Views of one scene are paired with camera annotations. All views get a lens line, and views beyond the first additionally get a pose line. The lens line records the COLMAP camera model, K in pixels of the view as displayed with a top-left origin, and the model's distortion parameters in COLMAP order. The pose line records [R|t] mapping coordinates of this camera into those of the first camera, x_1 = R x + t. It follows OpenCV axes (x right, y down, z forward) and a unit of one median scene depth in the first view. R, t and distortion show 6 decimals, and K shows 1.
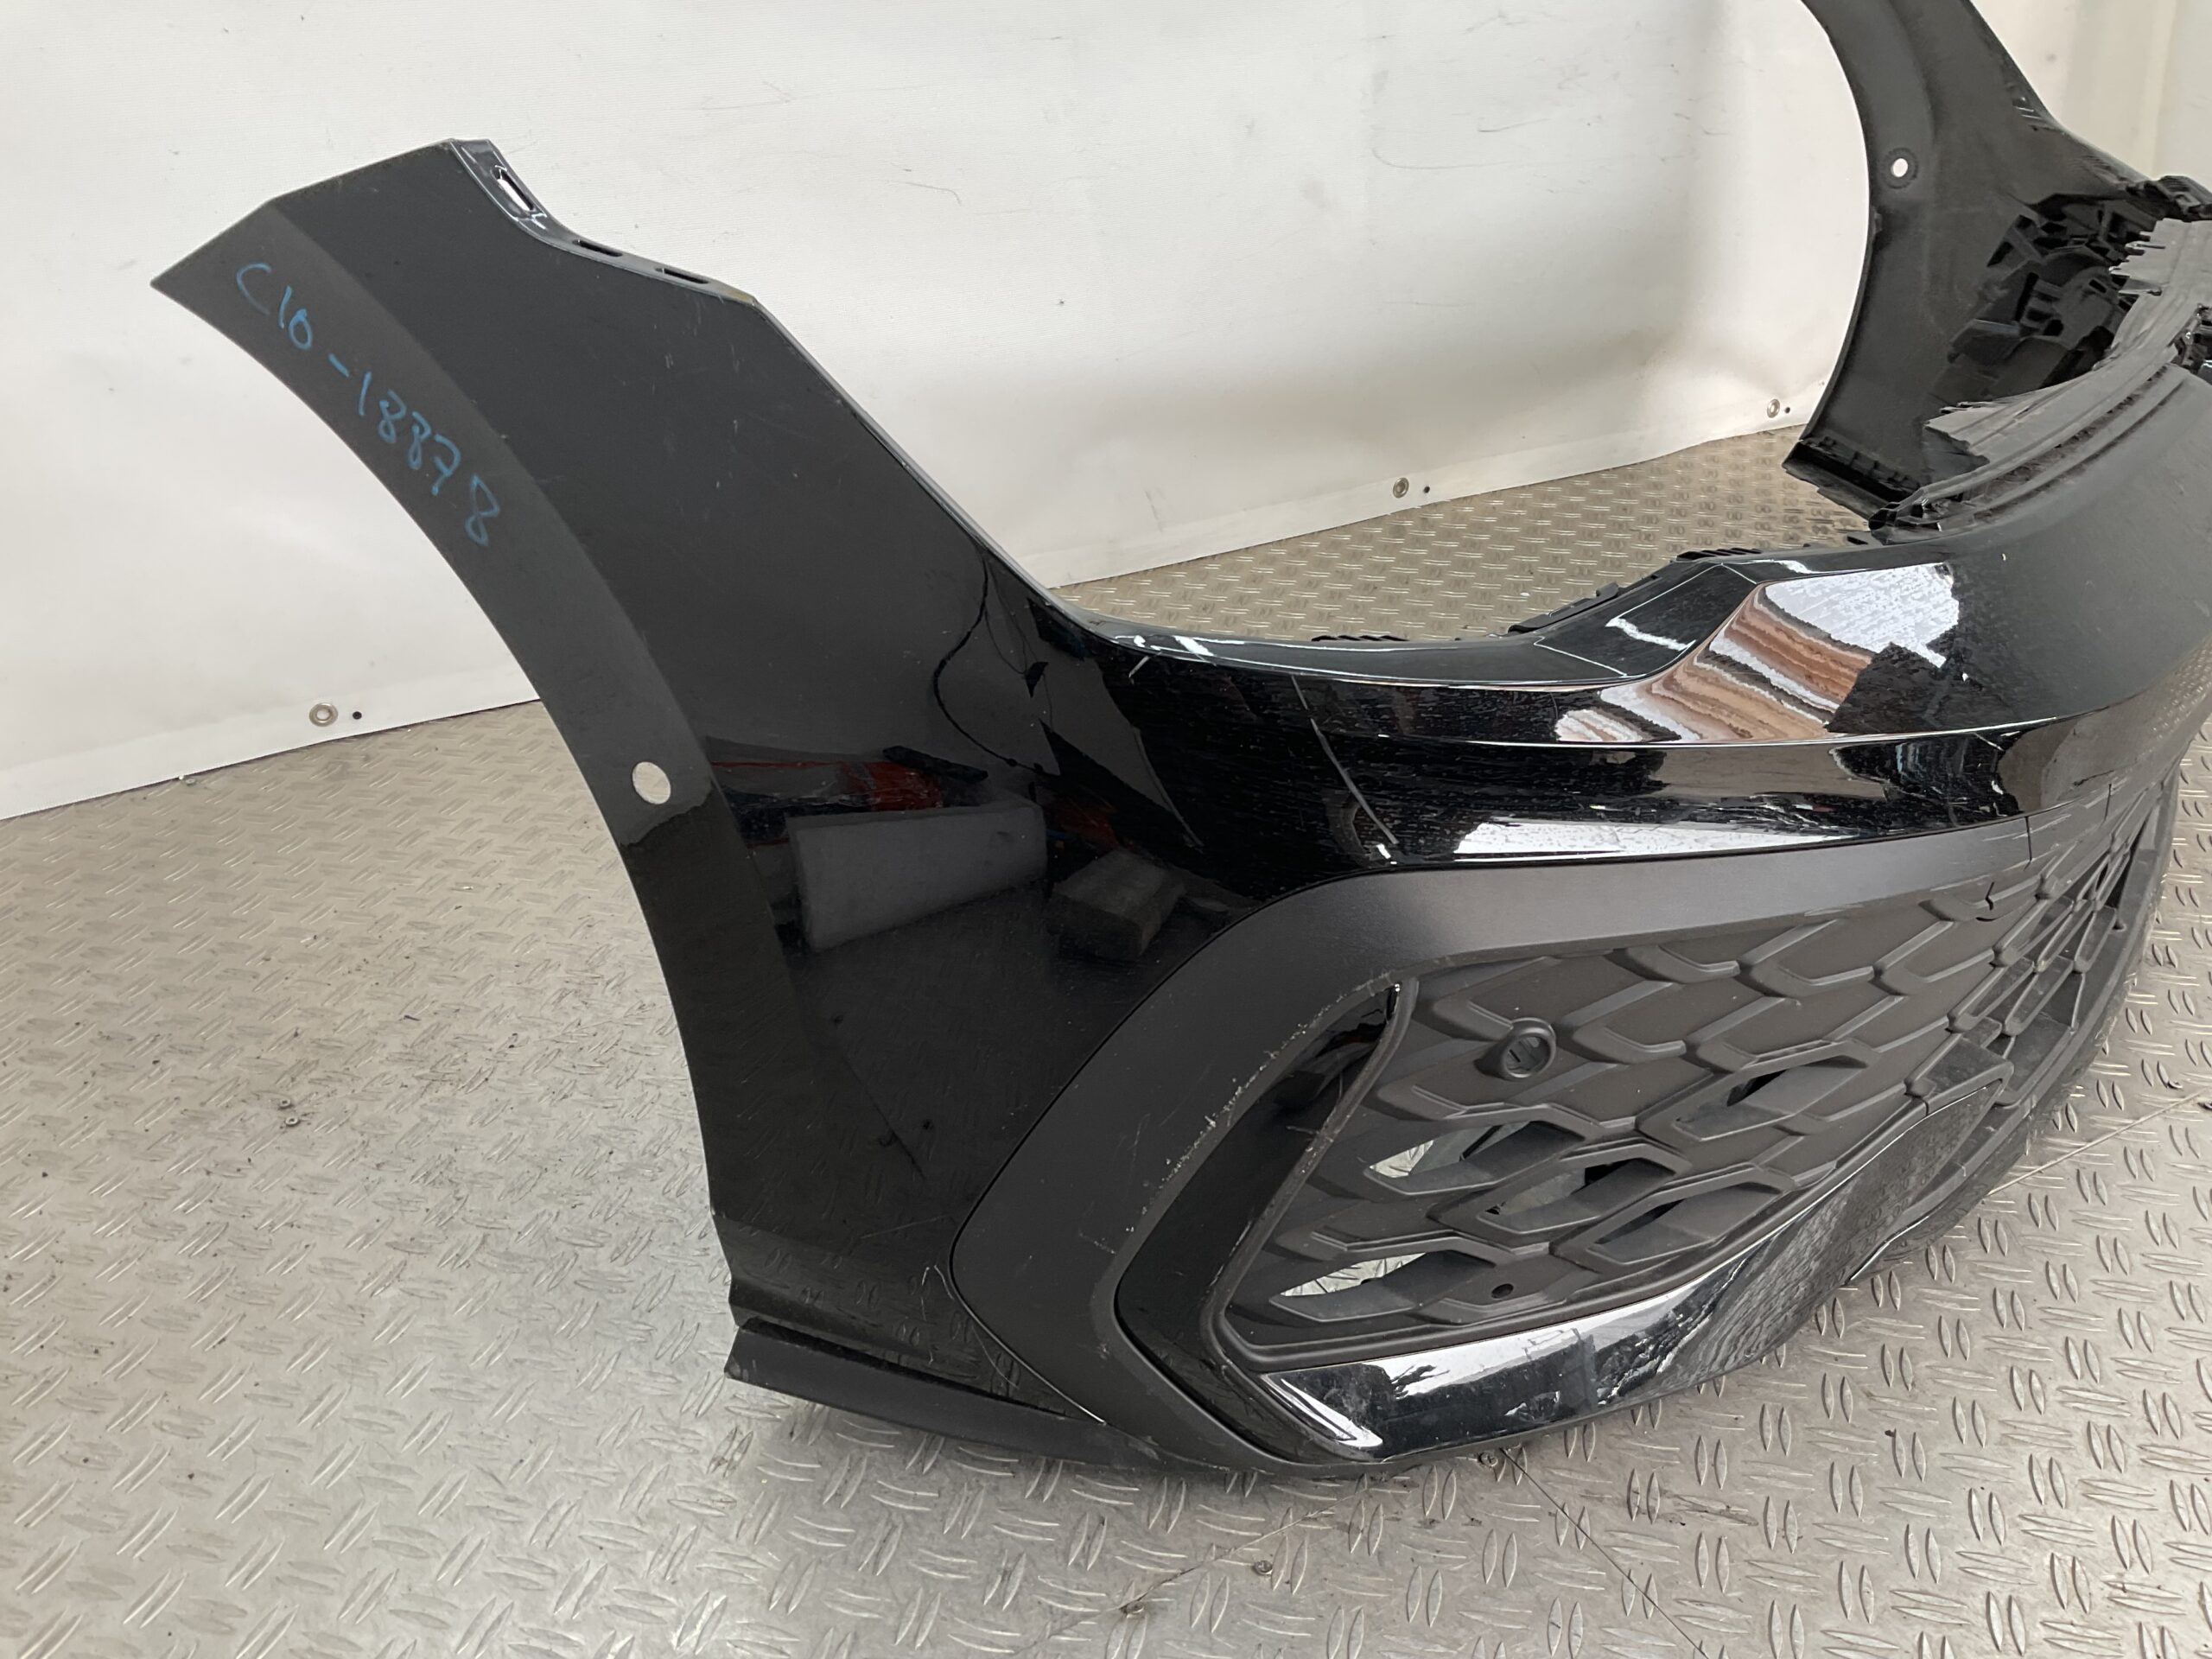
lens RADIAL K [[1806.9, 0, 1112.4], [0, 1806.9, 812.2], [0, 0, 1]] dist [0.089902, -0.114450]
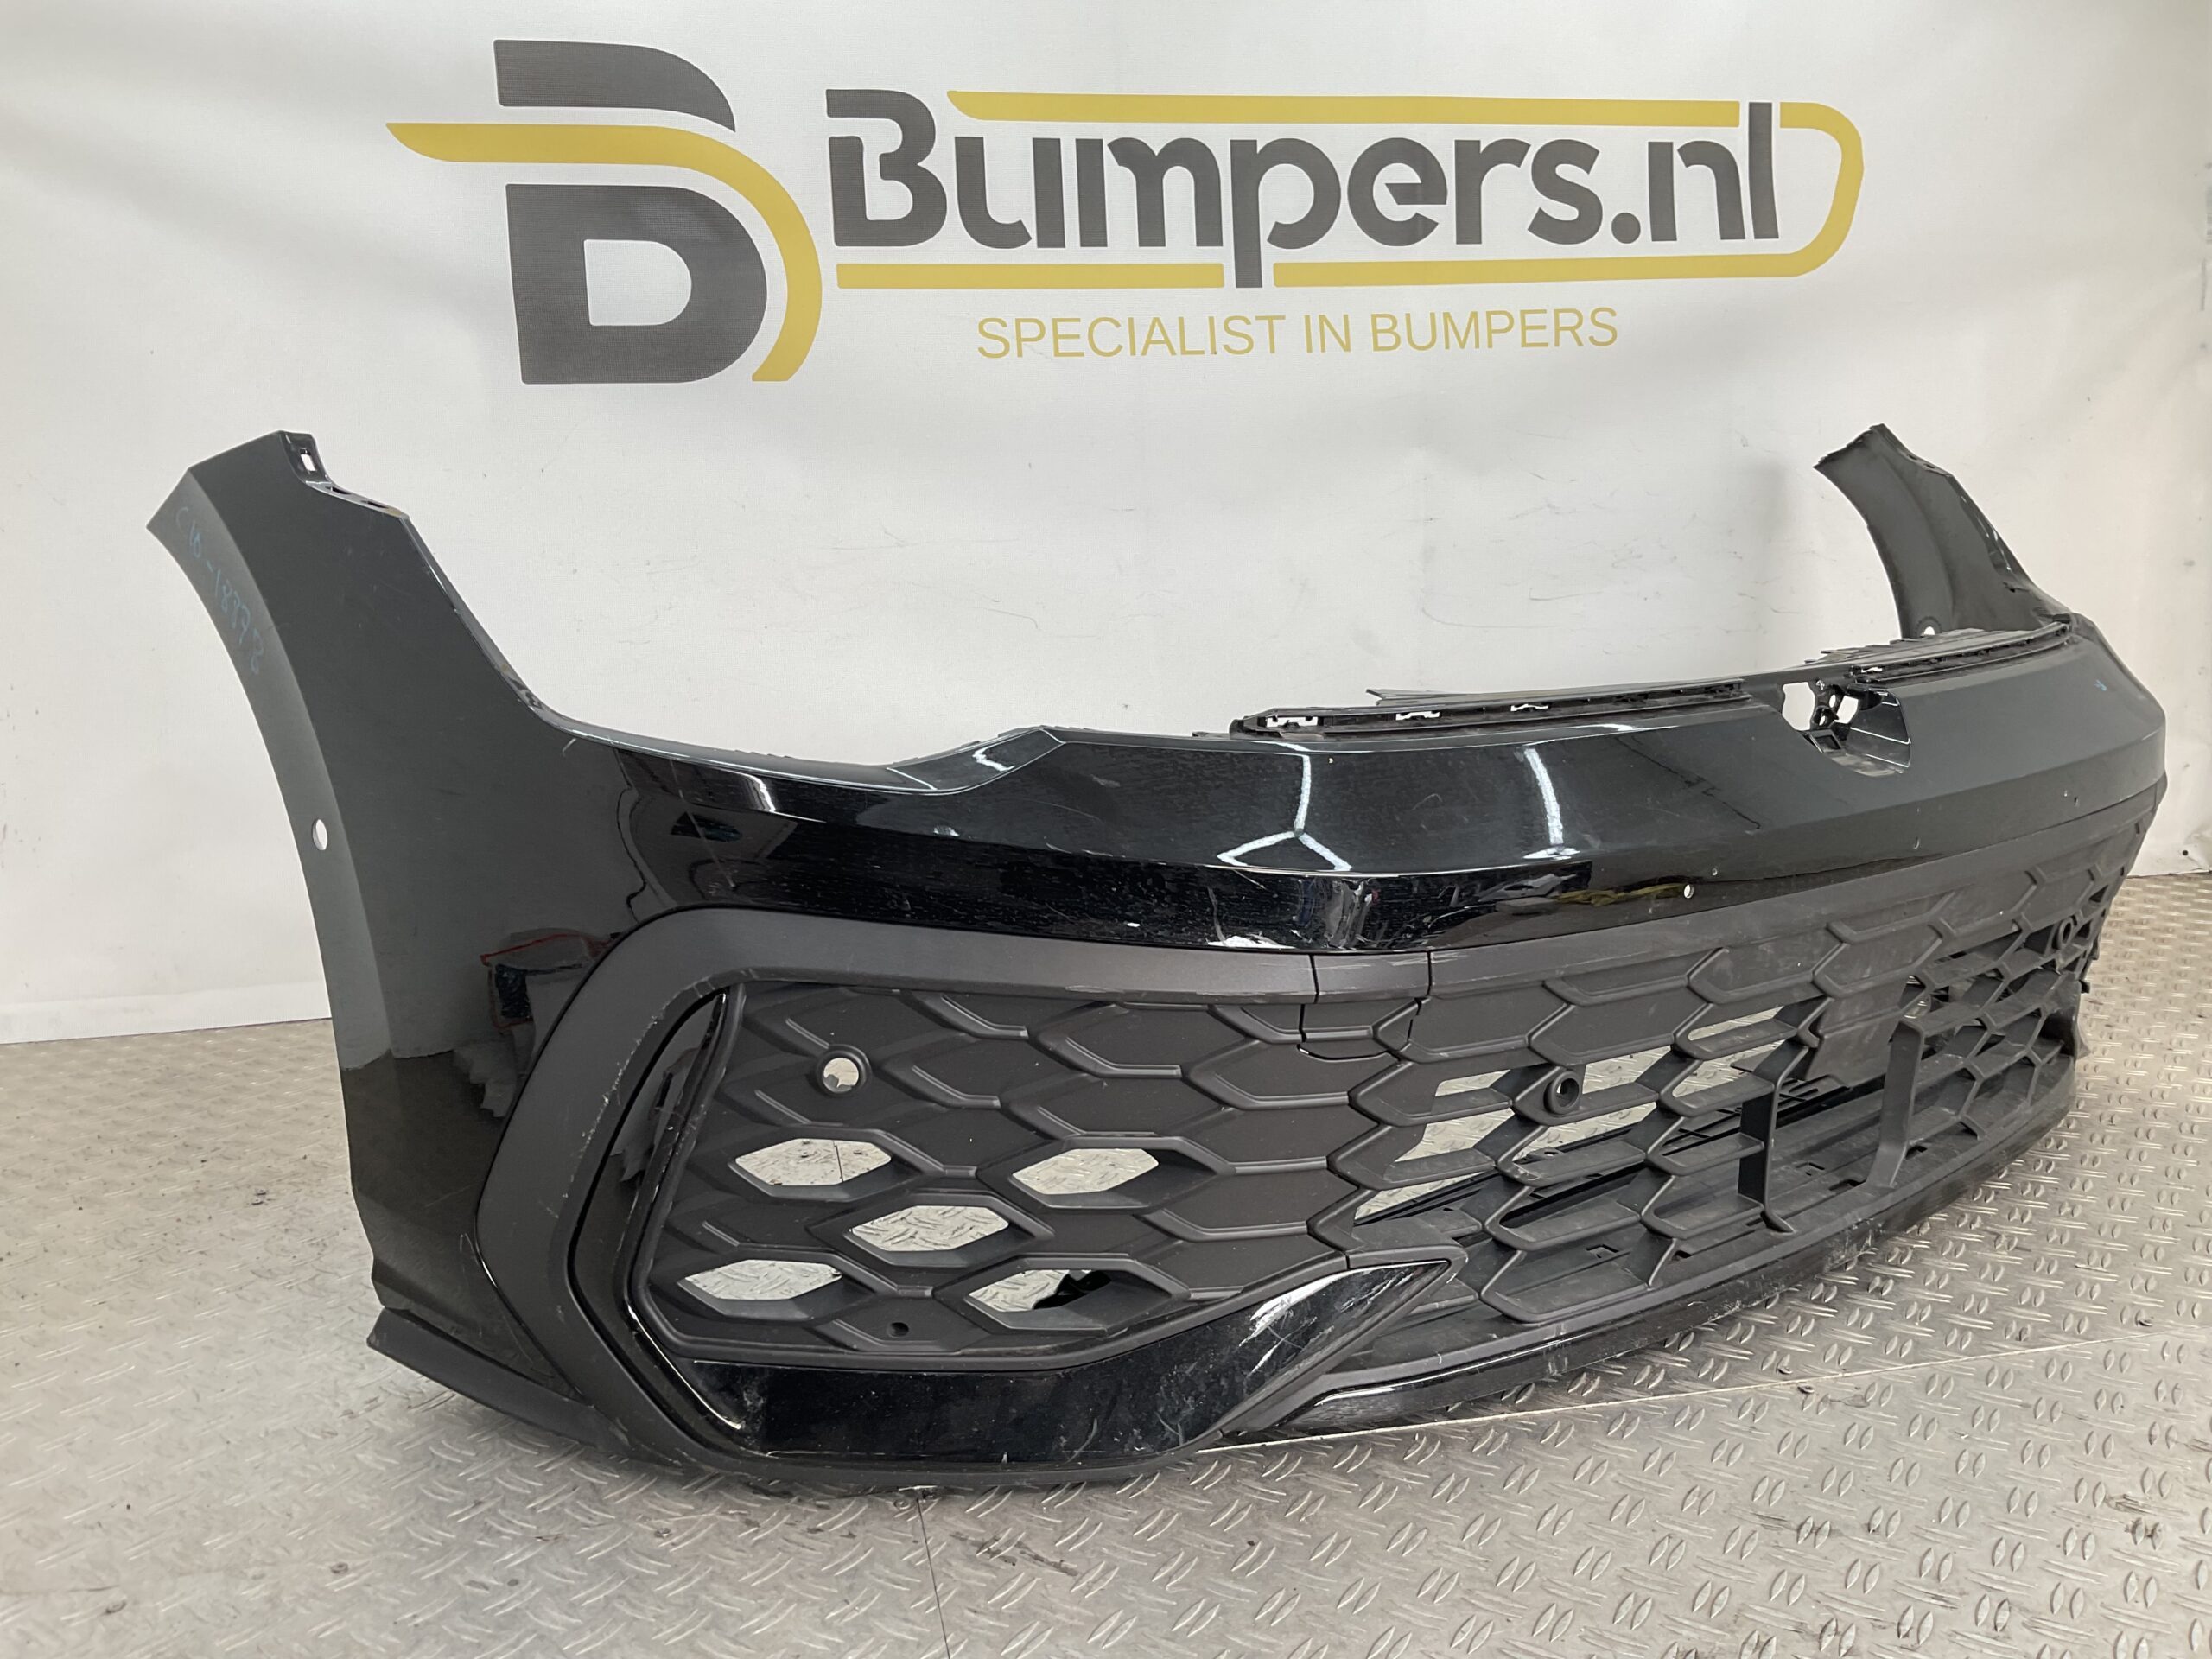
lens RADIAL K [[1806.1, 0, 1095.0], [0, 1806.1, 826.6], [0, 0, 1]] dist [0.118697, -0.209535]
pose [[0.954054, 0.052342, -0.295028, 0.669992], [-0.135786, 0.953242, -0.269986, 0.251423], [0.267101, 0.297642, 0.916551, -0.164997]]
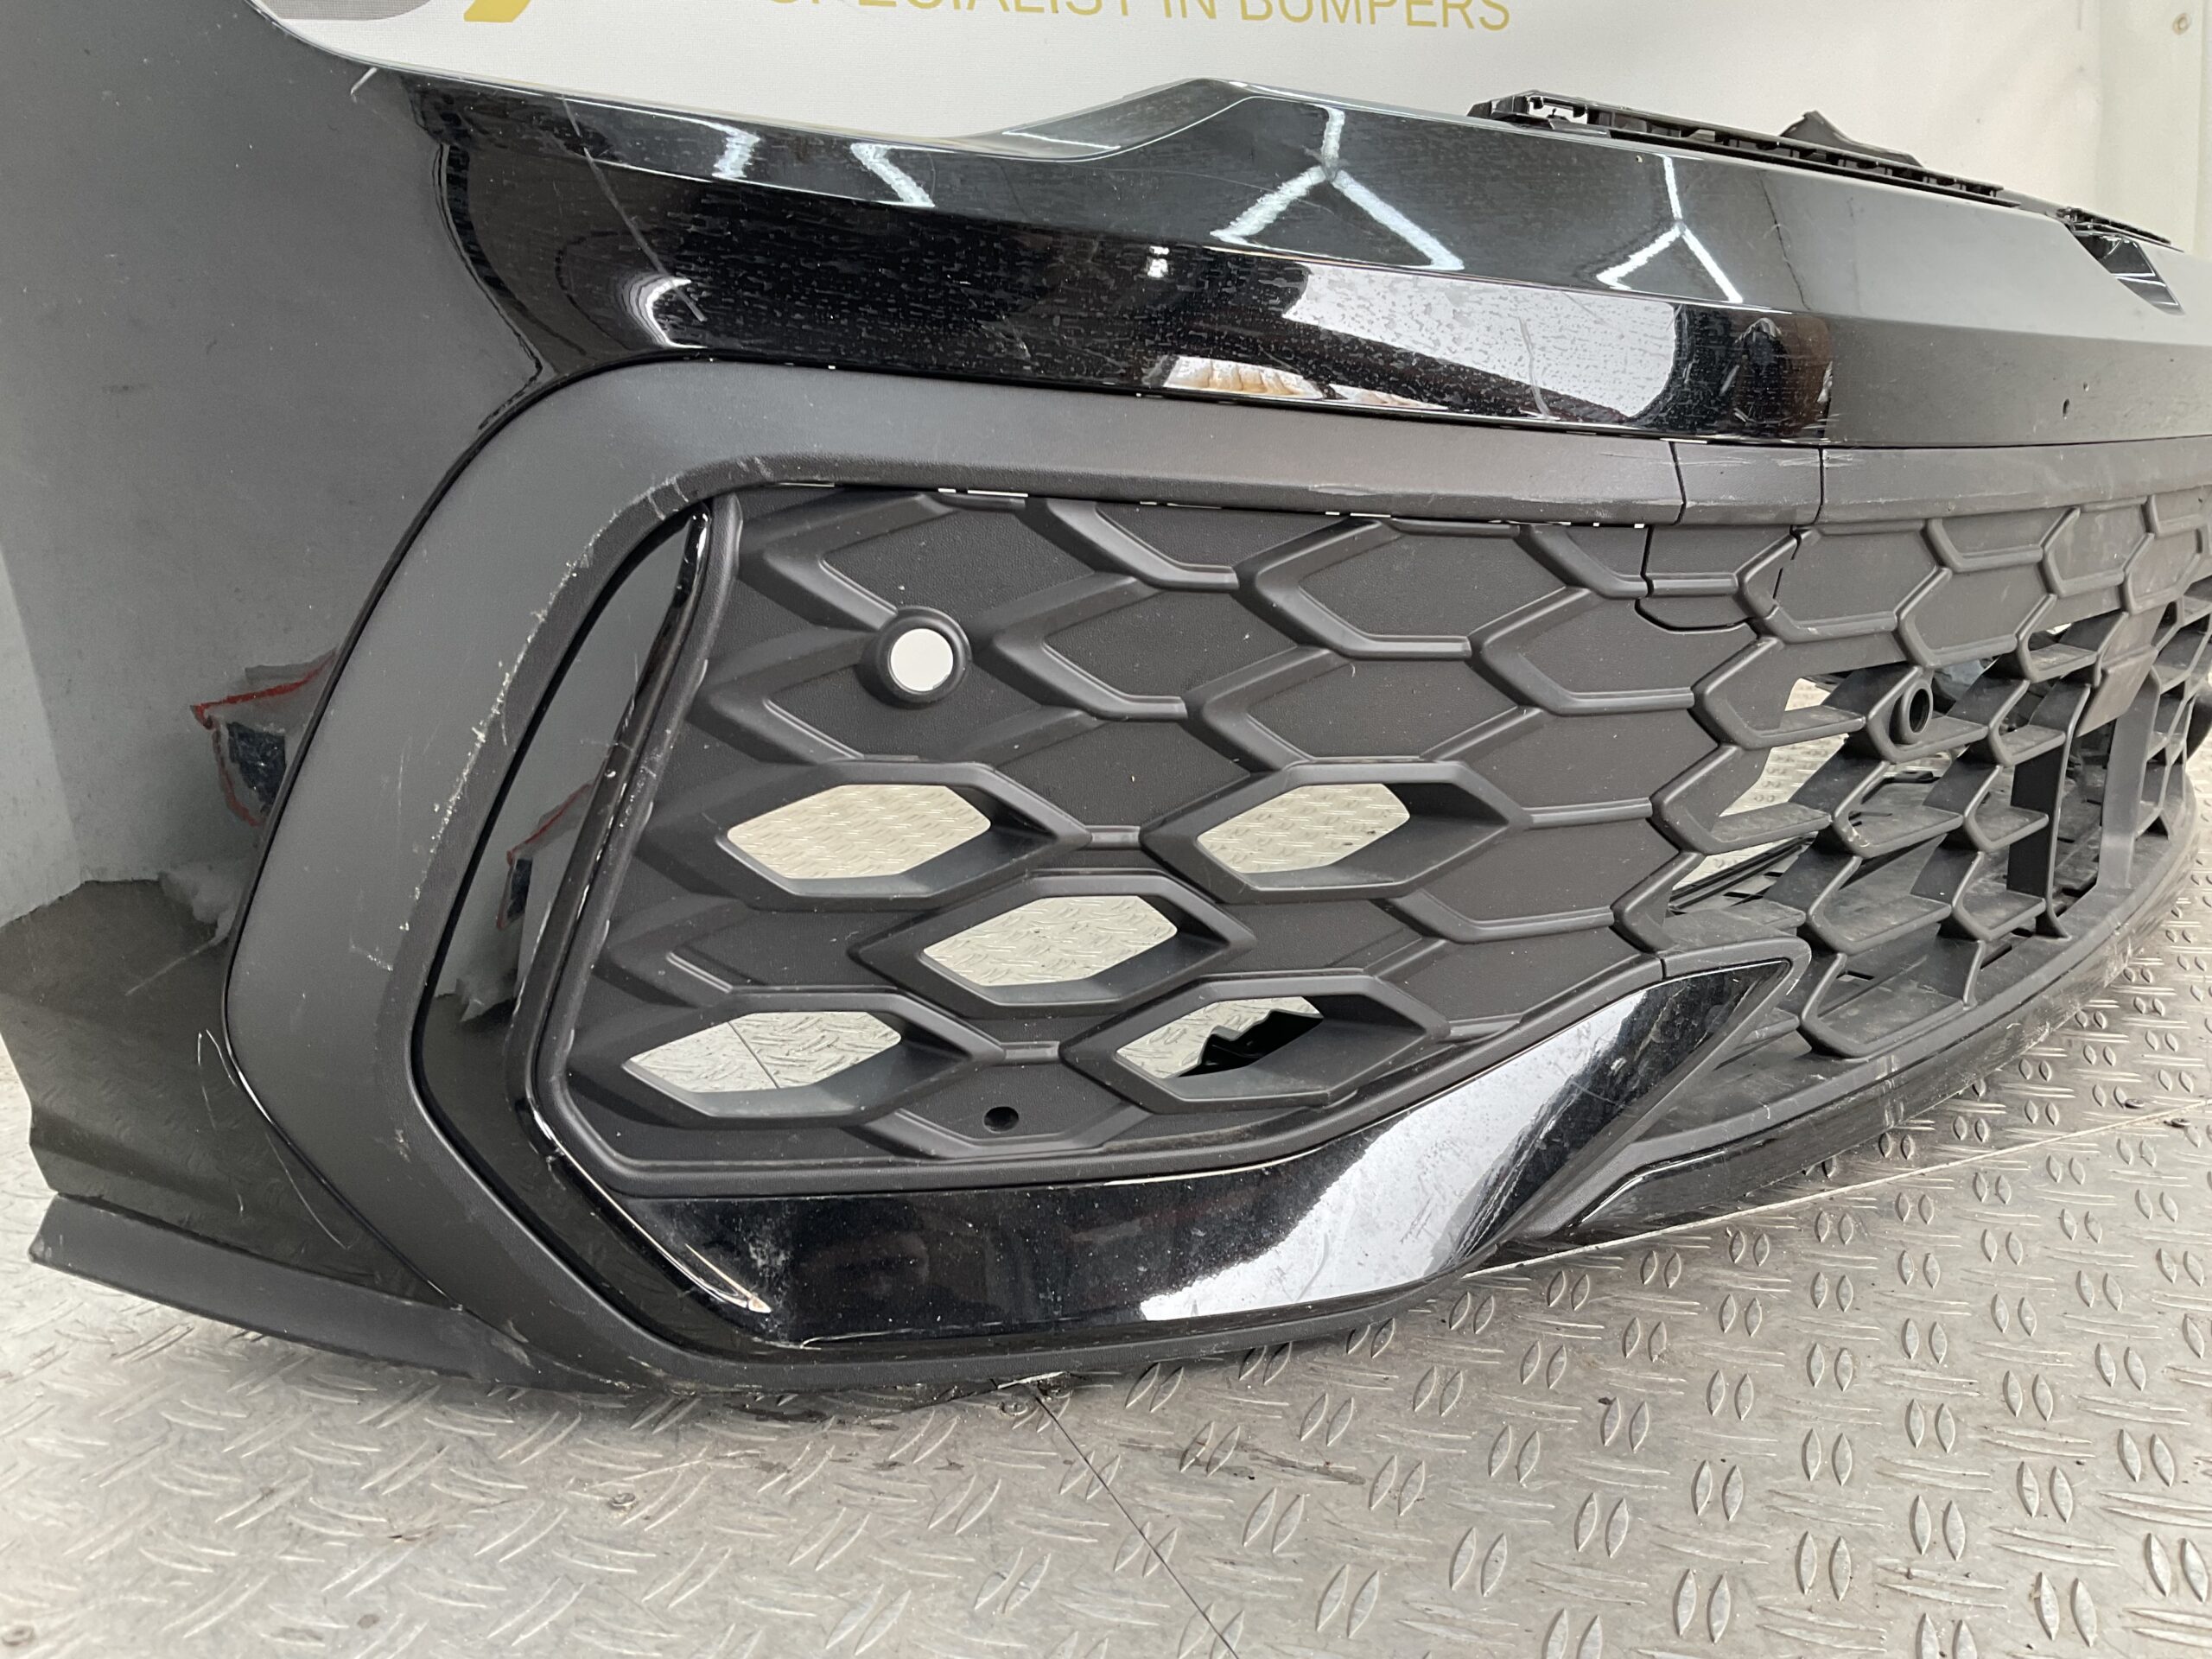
lens RADIAL K [[1806.1, 0, 1095.0], [0, 1806.1, 826.6], [0, 0, 1]] dist [0.118697, -0.209535]
pose [[0.993249, 0.003559, -0.115949, 0.330709], [-0.034145, 0.964218, -0.262901, 0.335659], [0.110865, 0.265085, 0.957830, 0.284631]]
